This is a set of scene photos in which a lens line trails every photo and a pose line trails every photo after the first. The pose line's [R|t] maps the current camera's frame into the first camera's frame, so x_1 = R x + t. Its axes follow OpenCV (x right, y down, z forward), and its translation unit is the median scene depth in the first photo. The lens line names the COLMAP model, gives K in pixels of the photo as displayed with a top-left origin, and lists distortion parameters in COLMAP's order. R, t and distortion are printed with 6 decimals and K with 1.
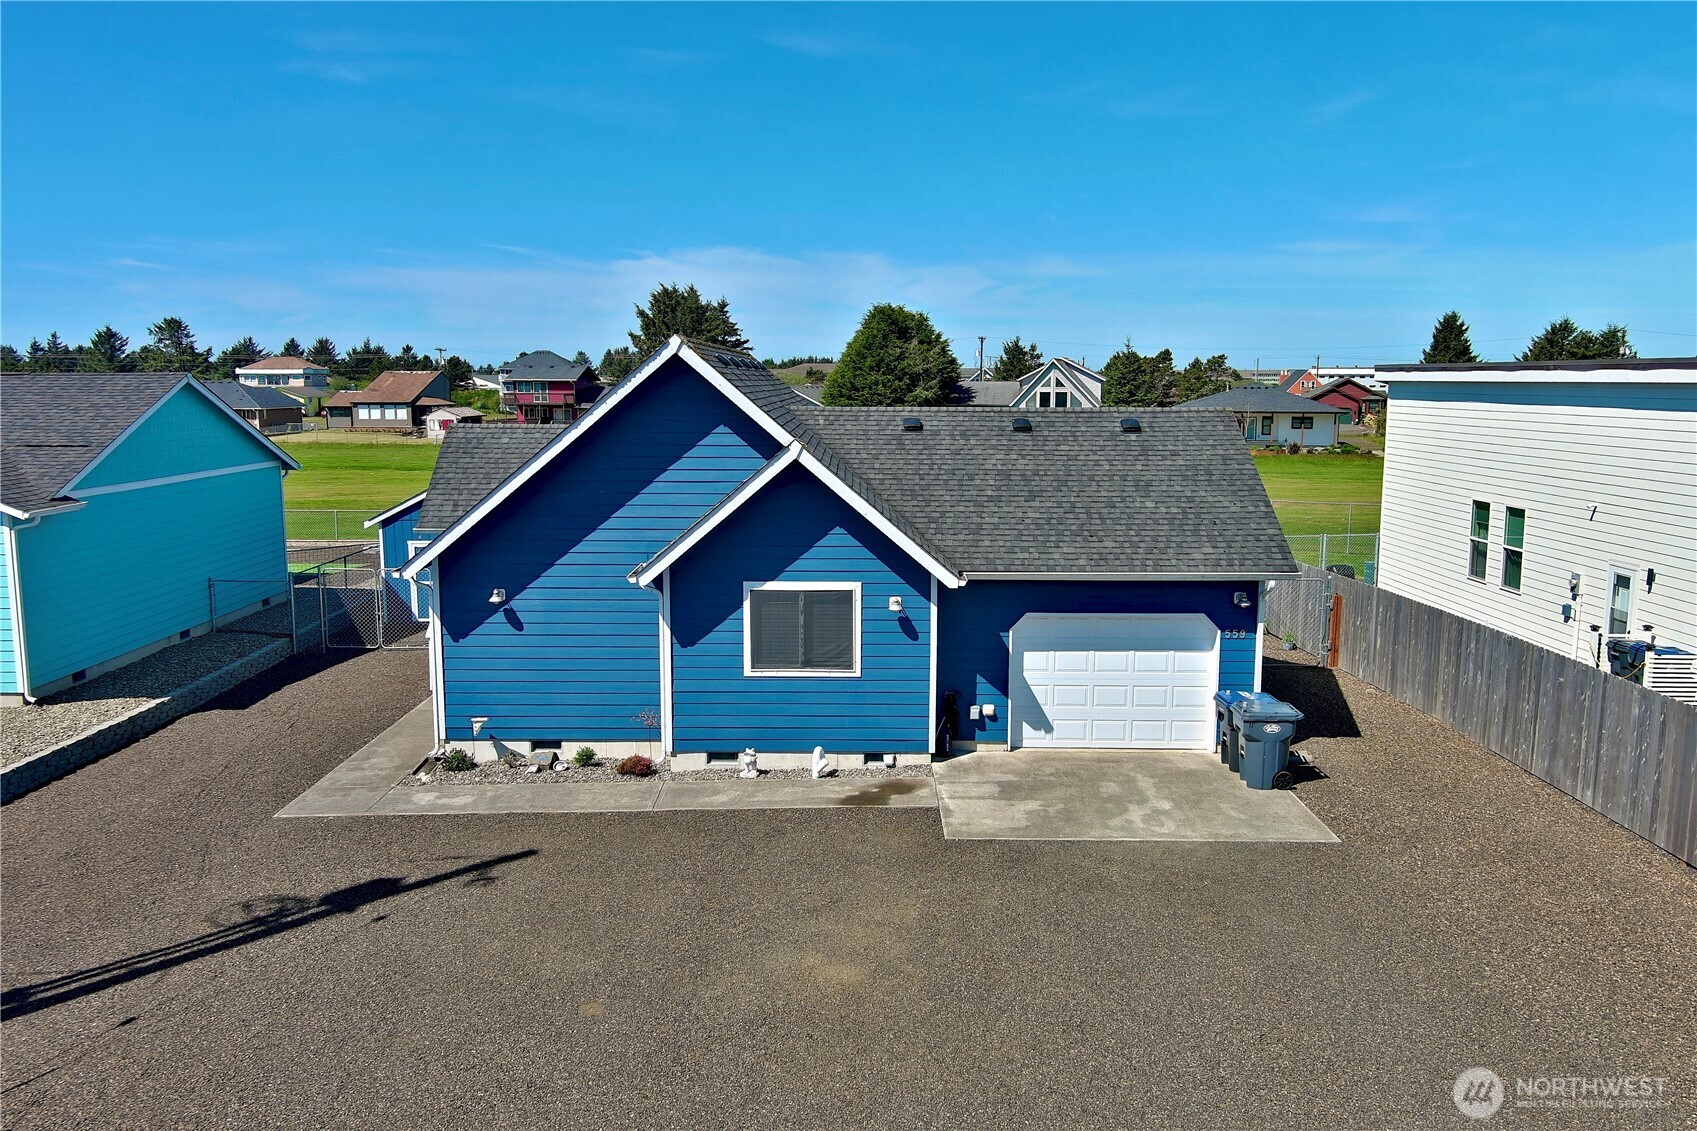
lens RADIAL K [[1304.3, 0, 848.5], [0, 1304.3, 565.5], [0, 0, 1]] dist [0.015519, -0.007345]
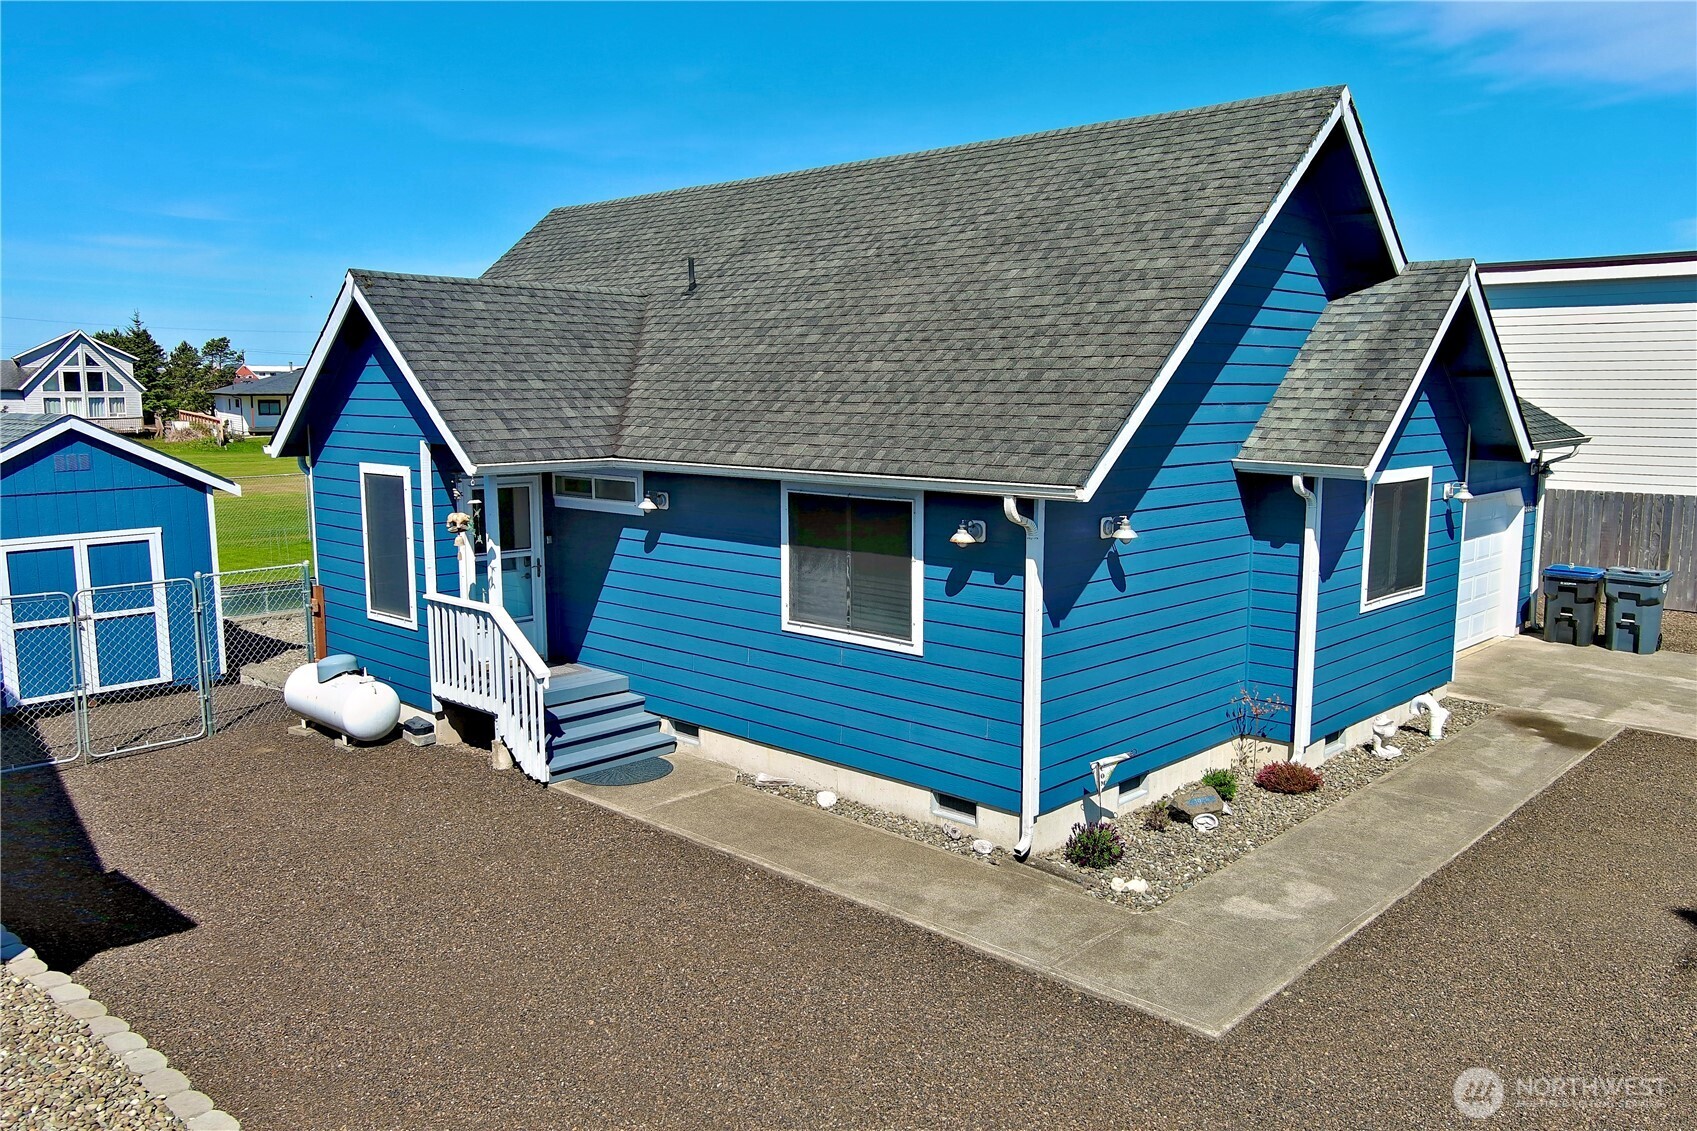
lens RADIAL K [[1304.3, 0, 848.5], [0, 1304.3, 565.5], [0, 0, 1]] dist [0.015519, -0.007345]
pose [[0.681953, -0.096376, 0.725018, -0.754789], [0.099606, 0.994283, 0.038480, 0.006504], [-0.724582, 0.045975, 0.687654, 0.716985]]
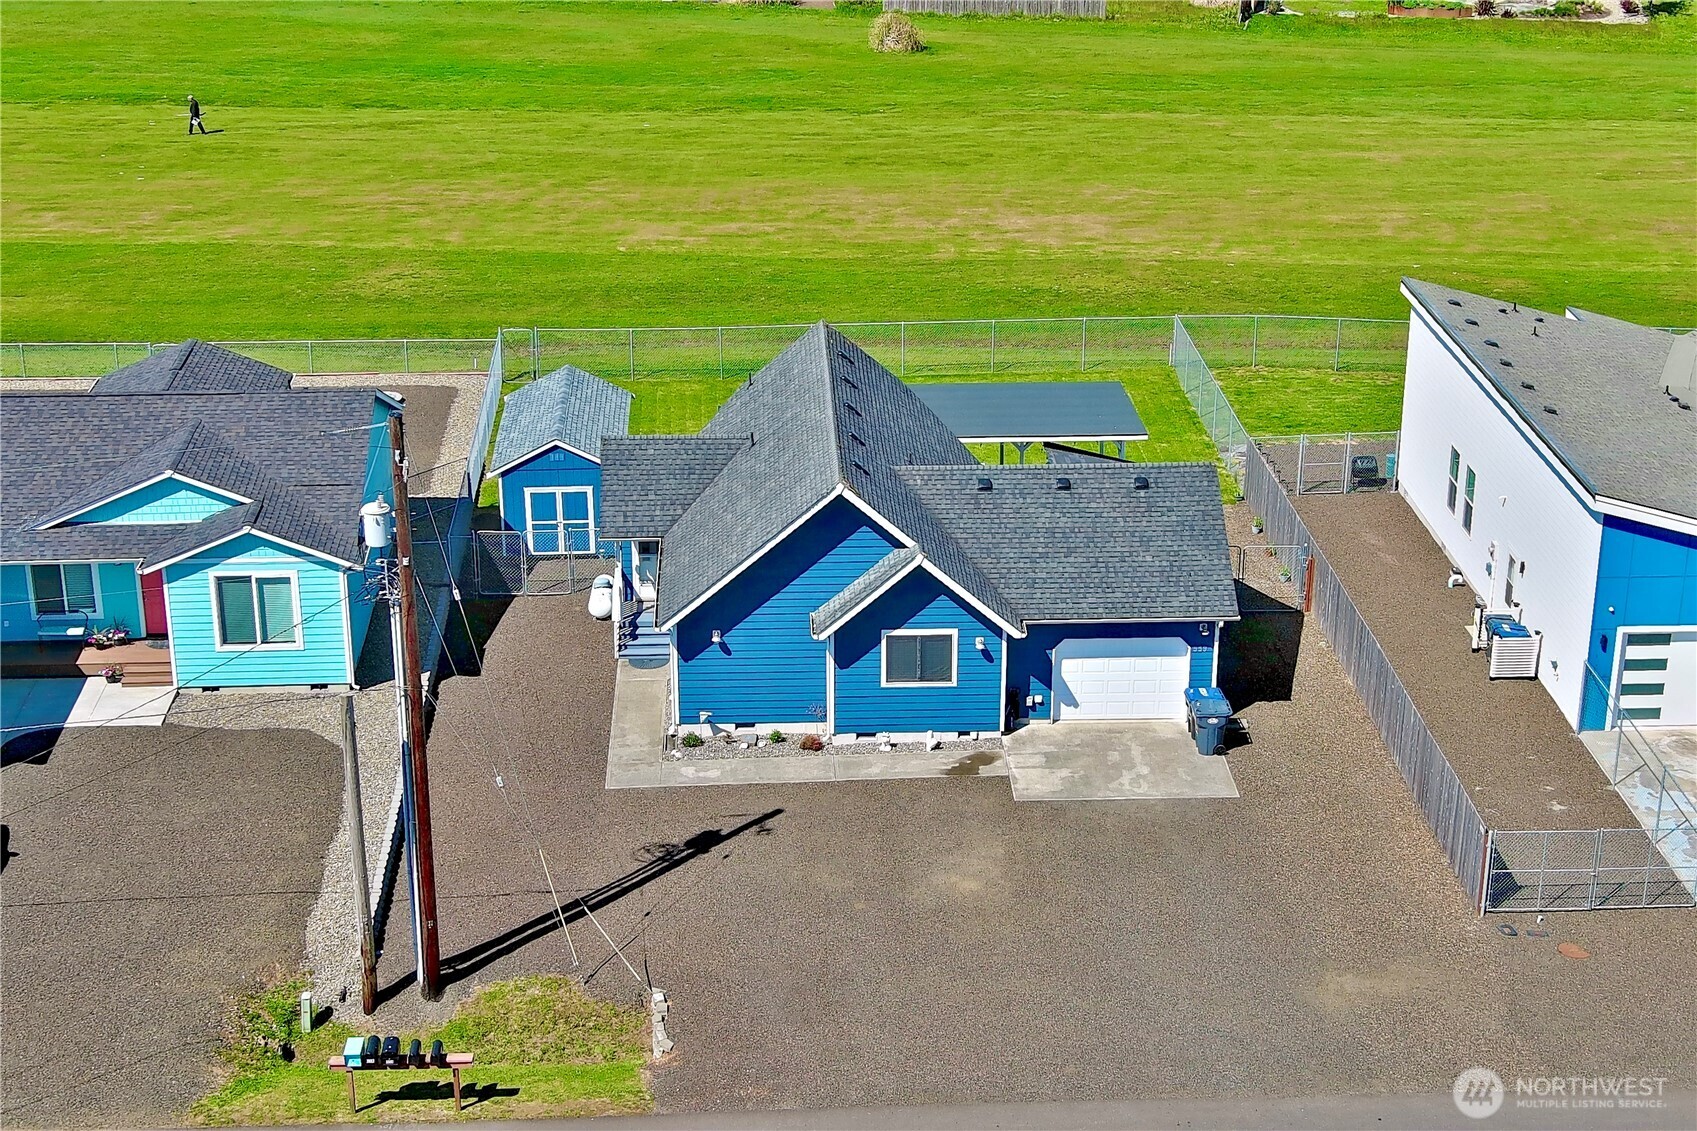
lens RADIAL K [[2596.2, 0, 848.5], [0, 2596.2, 565.5], [0, 0, 1]] dist [0.036749, 0.012861]
pose [[0.998949, -0.018152, 0.042092, -0.244698], [0.007303, 0.969549, 0.244787, -0.804126], [-0.045254, -0.244222, 0.968663, -1.934027]]
